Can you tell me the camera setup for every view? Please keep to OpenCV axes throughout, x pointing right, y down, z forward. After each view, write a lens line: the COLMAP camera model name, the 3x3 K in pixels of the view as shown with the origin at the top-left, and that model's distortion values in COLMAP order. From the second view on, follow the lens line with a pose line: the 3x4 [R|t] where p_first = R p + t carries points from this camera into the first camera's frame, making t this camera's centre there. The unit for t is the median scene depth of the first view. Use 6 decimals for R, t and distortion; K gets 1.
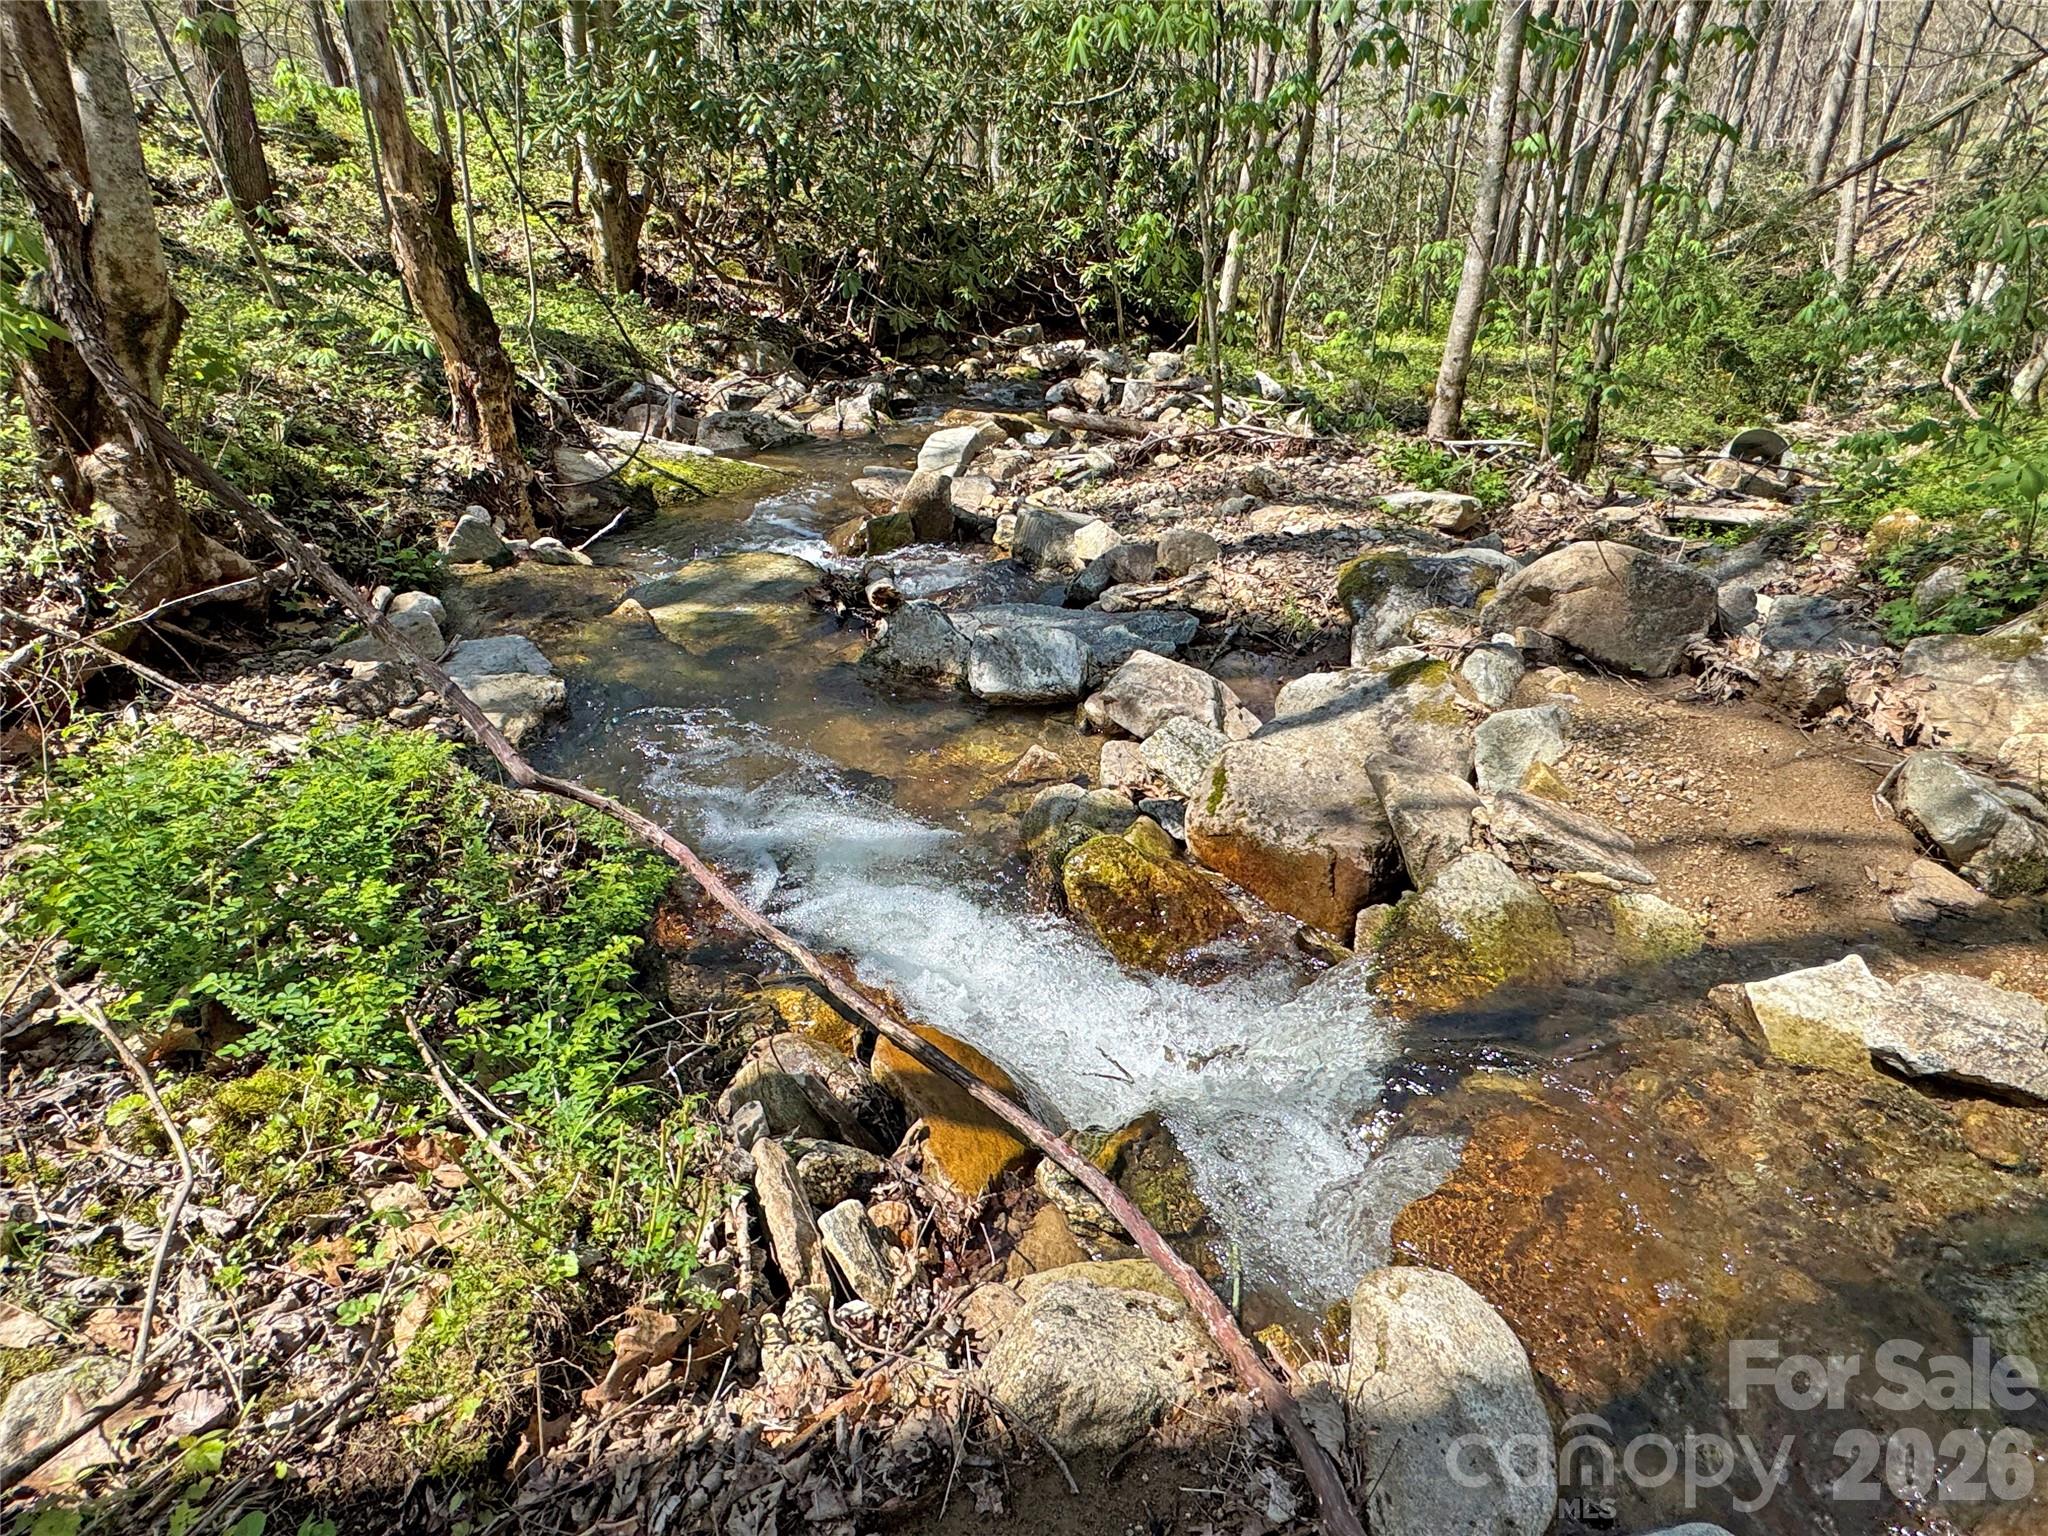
lens RADIAL K [[1140.3, 0, 1021.0], [0, 1140.3, 769.1], [0, 0, 1]] dist [0.005405, 0.001562]
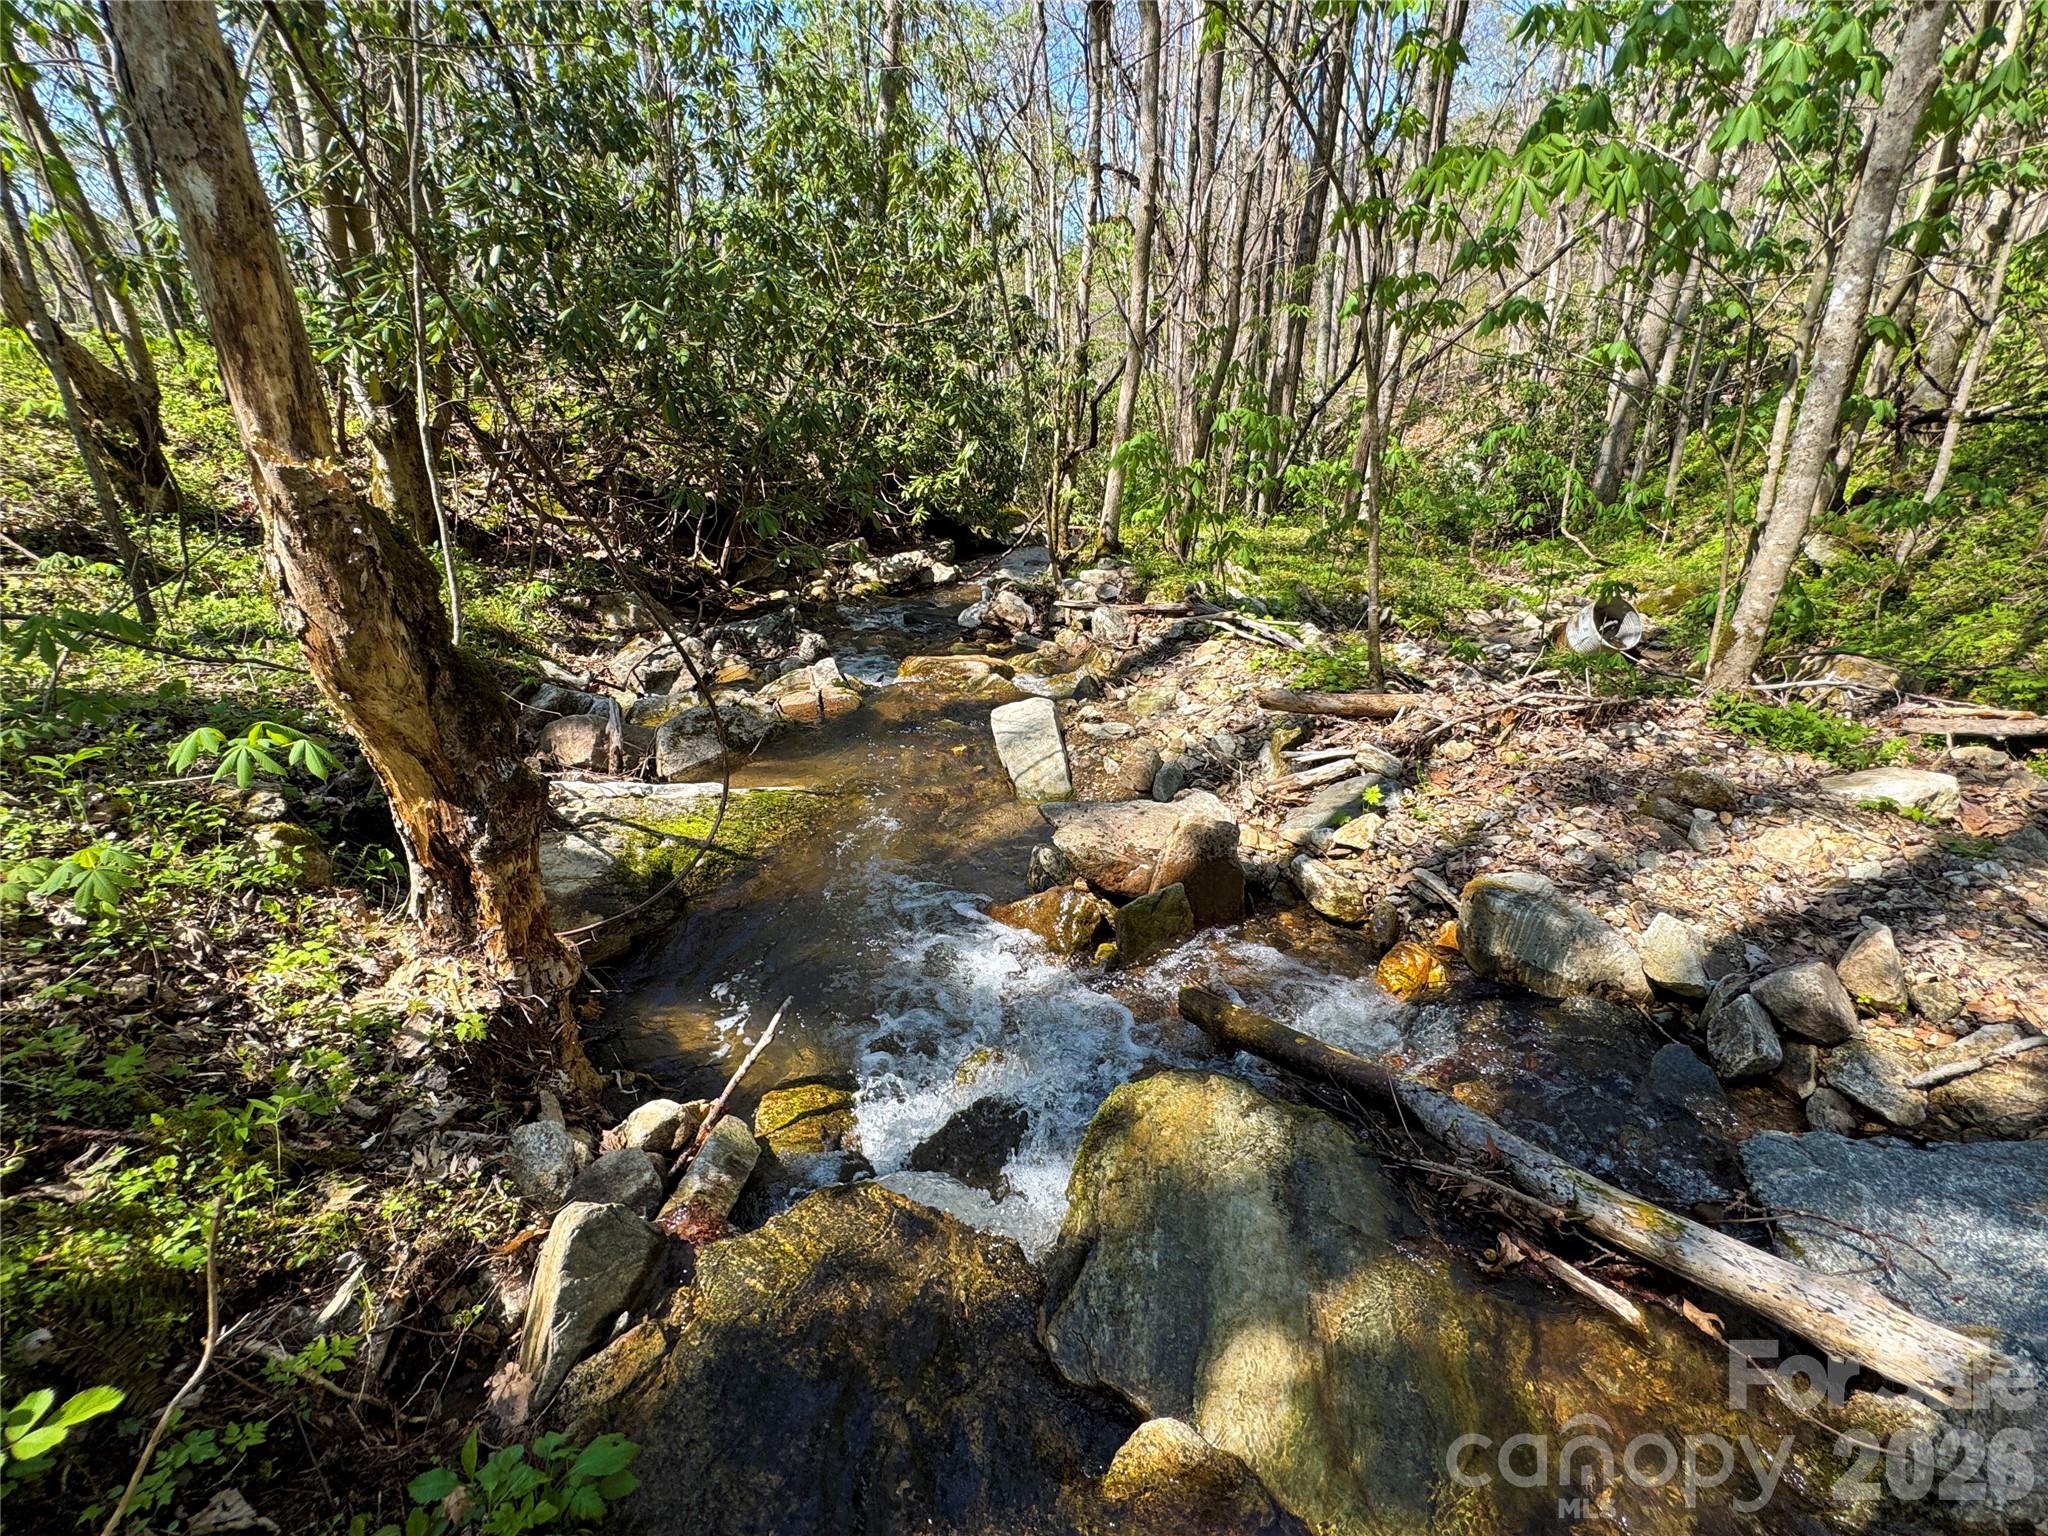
lens RADIAL K [[935.3, 0, 1018.8], [0, 935.3, 771.1], [0, 0, 1]] dist [-0.003311, -0.001650]
pose [[0.939086, -0.142794, 0.312615, -0.296293], [0.172513, 0.982558, -0.069419, -0.230838], [-0.297250, 0.119120, 0.947340, 0.441085]]
